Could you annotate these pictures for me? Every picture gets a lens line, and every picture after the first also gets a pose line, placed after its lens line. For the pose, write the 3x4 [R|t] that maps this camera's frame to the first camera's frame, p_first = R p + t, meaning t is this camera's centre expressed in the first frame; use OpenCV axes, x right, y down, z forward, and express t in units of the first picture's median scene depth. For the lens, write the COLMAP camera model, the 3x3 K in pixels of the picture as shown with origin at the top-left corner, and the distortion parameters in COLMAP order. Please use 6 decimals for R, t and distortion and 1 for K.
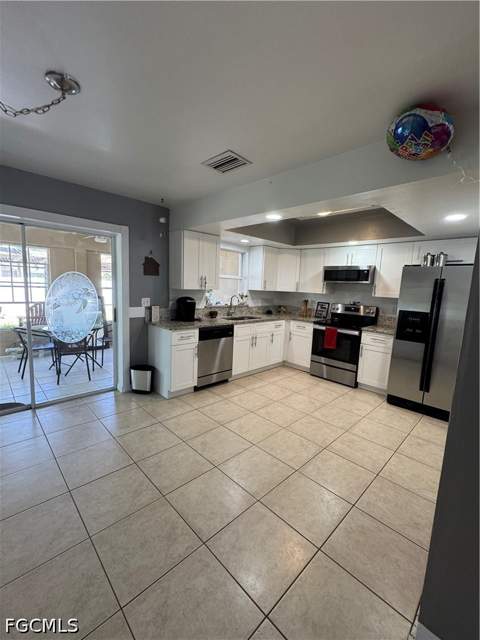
lens RADIAL K [[265.3, 0, 241.5], [0, 265.3, 318.3], [0, 0, 1]] dist [-0.007585, -0.000555]
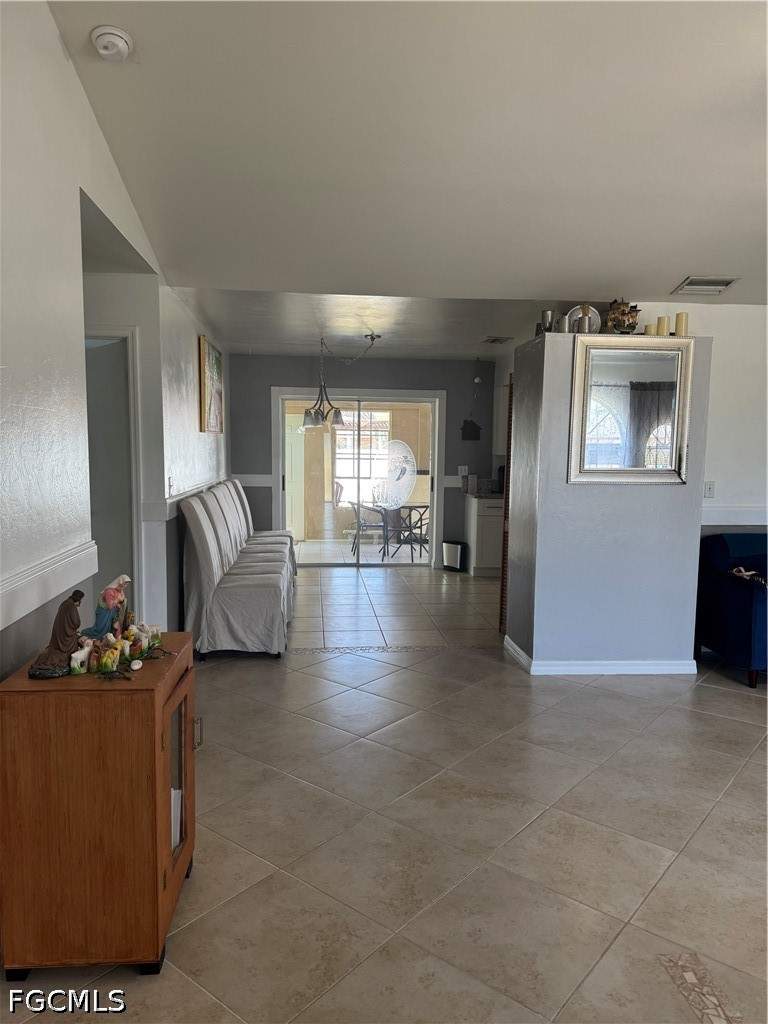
lens RADIAL K [[717.7, 0, 383.5], [0, 717.7, 514.0], [0, 0, 1]] dist [0.001056, 0.000030]
pose [[0.797157, 0.025128, -0.603249, 0.889703], [-0.052069, 0.998272, -0.027224, 0.165279], [0.601523, 0.053112, 0.797088, -1.081748]]
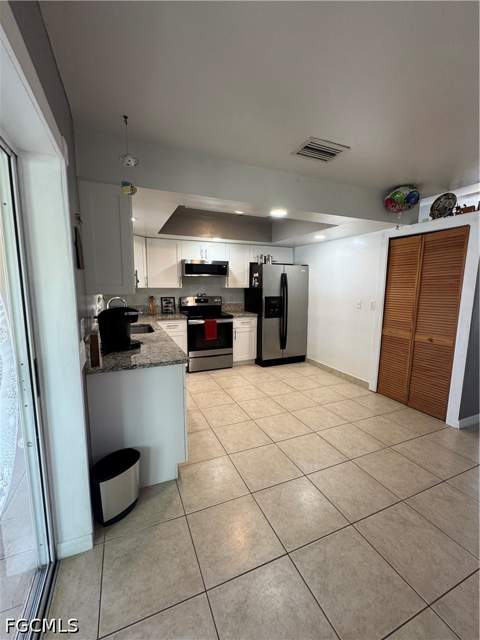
lens RADIAL K [[265.3, 0, 238.9], [0, 265.3, 317.9], [0, 0, 1]] dist [-0.007585, -0.000555]
pose [[0.372300, -0.159255, 0.914347, -0.650852], [0.124489, 0.984835, 0.120843, -0.096235], [-0.919725, 0.068837, 0.386480, 0.562157]]
